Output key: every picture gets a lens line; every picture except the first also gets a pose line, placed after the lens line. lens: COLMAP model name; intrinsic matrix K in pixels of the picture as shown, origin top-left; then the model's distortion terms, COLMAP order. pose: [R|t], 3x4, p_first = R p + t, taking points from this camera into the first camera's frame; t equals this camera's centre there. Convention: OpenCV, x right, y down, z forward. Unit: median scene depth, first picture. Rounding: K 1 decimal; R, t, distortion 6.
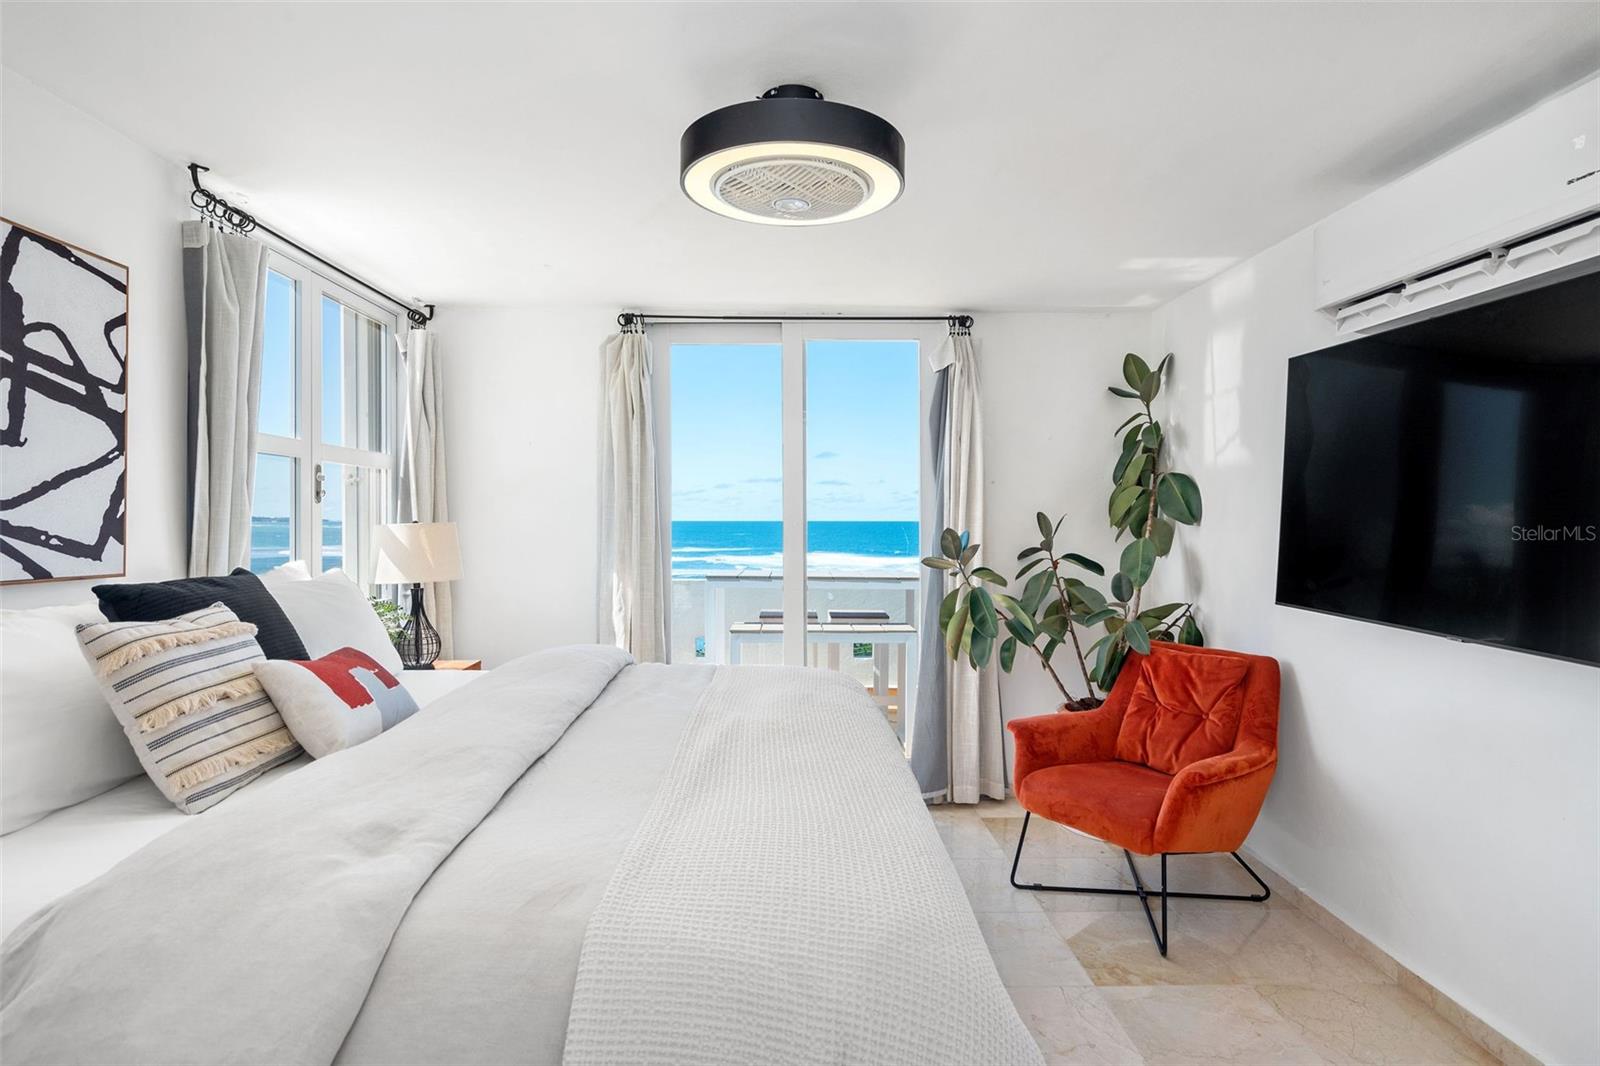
lens RADIAL K [[824.9, 0, 800.9], [0, 824.9, 522.3], [0, 0, 1]] dist [0.004305, -0.001662]
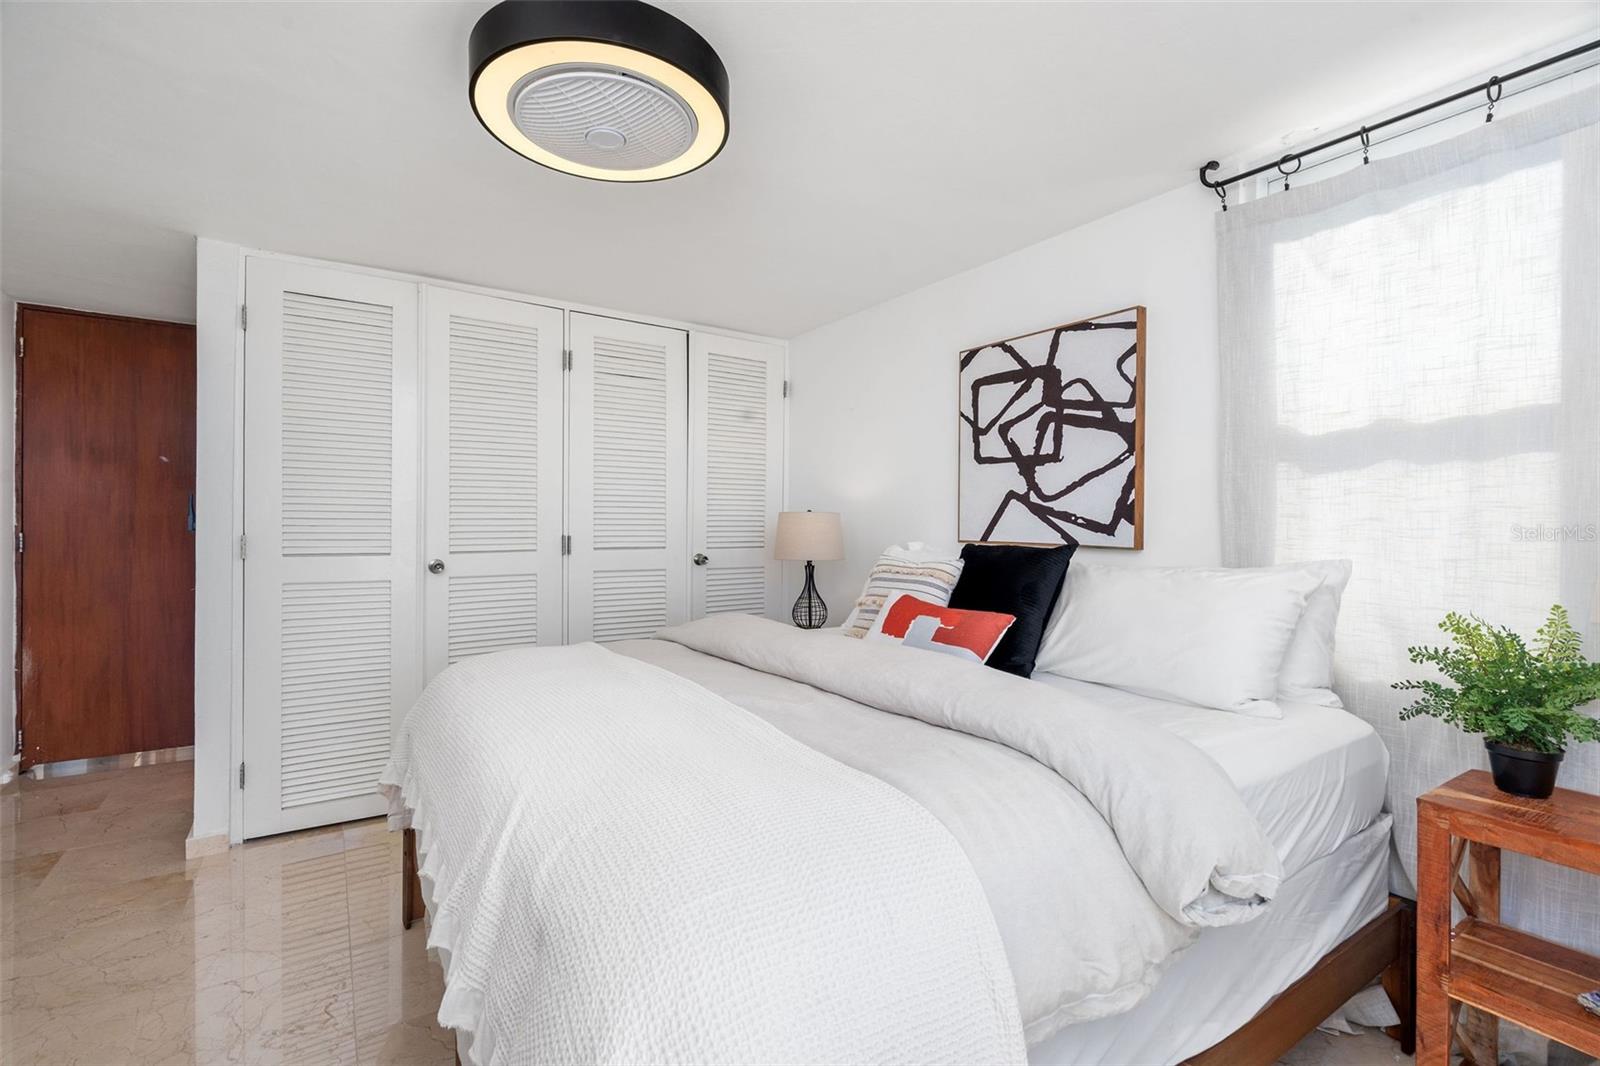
lens RADIAL K [[721.7, 0, 800.7], [0, 721.7, 527.0], [0, 0, 1]] dist [-0.000831, -0.000450]
pose [[-0.846623, -0.002503, -0.532187, 0.189681], [-0.006953, 0.999956, 0.006358, 0.024006], [0.532148, 0.009083, -0.846603, 1.496974]]
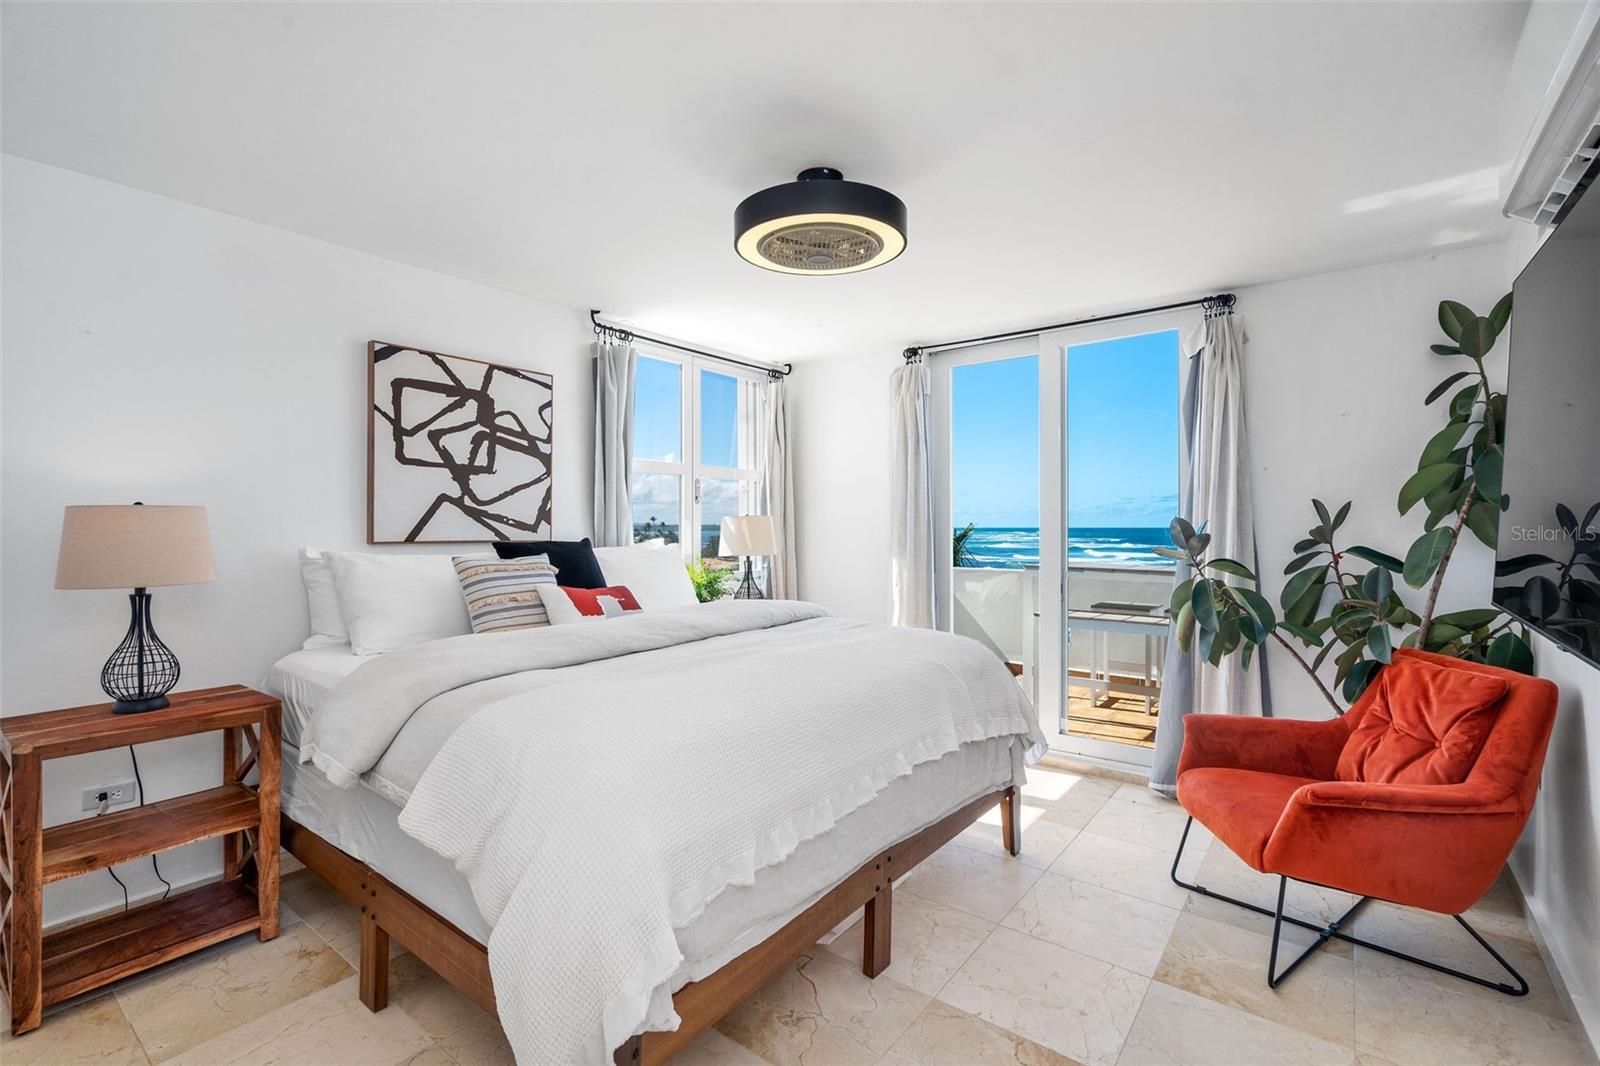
lens RADIAL K [[721.7, 0, 799.4], [0, 721.7, 526.5], [0, 0, 1]] dist [-0.000831, -0.000450]
pose [[0.778938, -0.001289, -0.627099, 0.569262], [0.000400, 0.999999, -0.001558, 0.030051], [0.627101, 0.000962, 0.778938, 0.078205]]
